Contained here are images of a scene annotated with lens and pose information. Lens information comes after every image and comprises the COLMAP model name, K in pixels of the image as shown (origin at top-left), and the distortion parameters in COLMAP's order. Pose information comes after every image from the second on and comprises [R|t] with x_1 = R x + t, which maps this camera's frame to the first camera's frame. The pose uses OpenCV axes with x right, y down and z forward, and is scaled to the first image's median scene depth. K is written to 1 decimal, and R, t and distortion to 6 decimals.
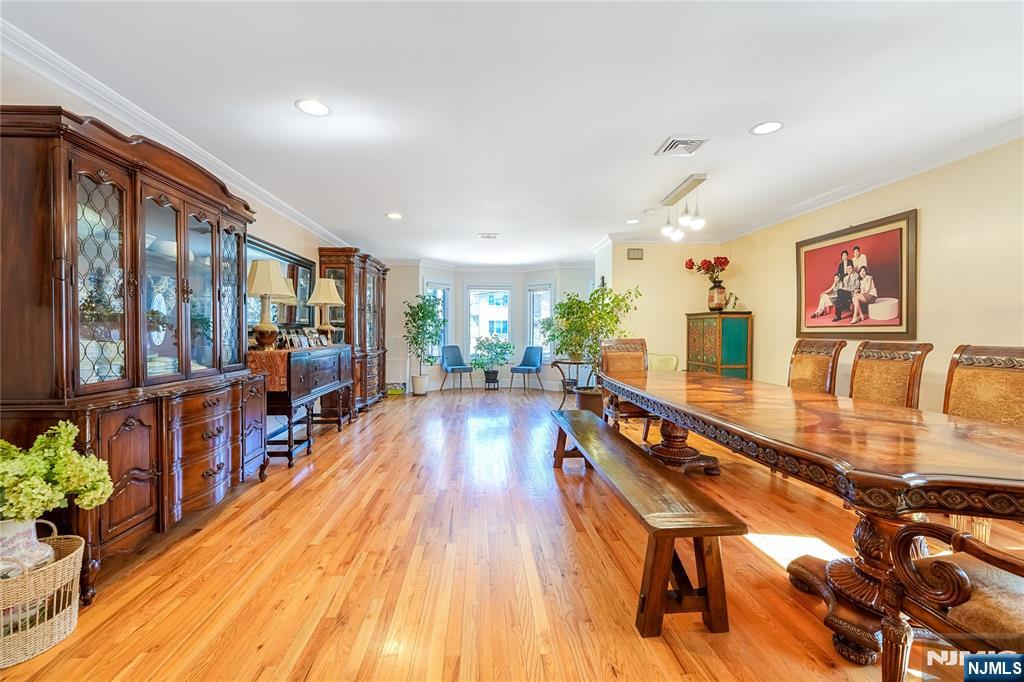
lens RADIAL K [[420.7, 0, 511.7], [0, 420.7, 340.3], [0, 0, 1]] dist [-0.010780, 0.000014]
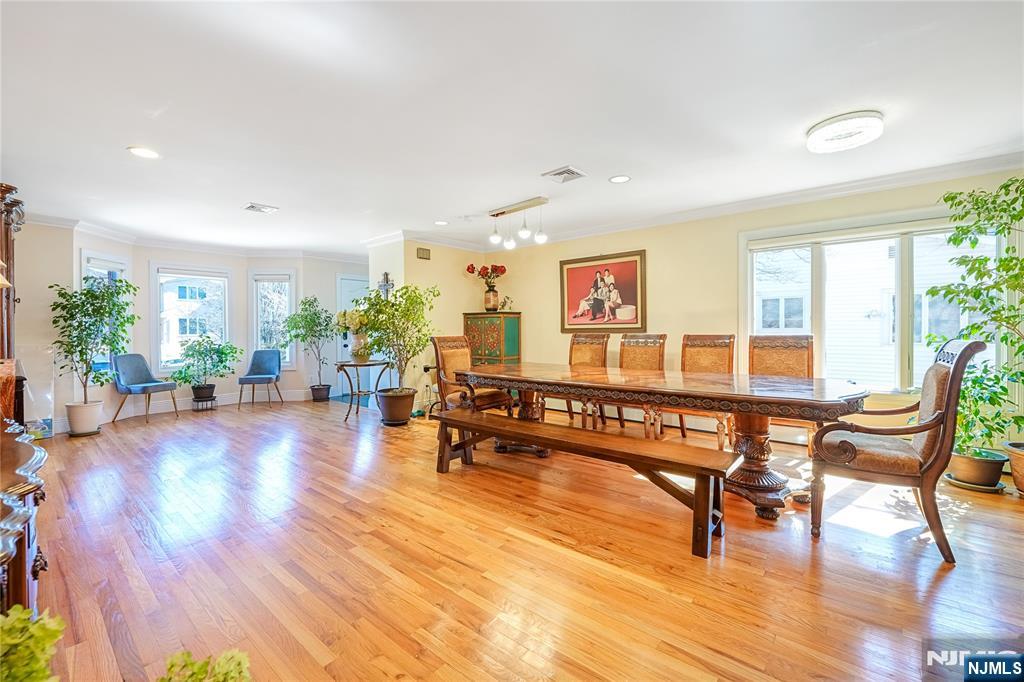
lens RADIAL K [[420.7, 0, 510.5], [0, 420.7, 333.5], [0, 0, 1]] dist [-0.010780, 0.000014]
pose [[0.702182, -0.017663, 0.711778, -0.326312], [0.027264, 0.999626, -0.002090, -0.004566], [-0.711475, 0.020873, 0.702401, 0.153690]]
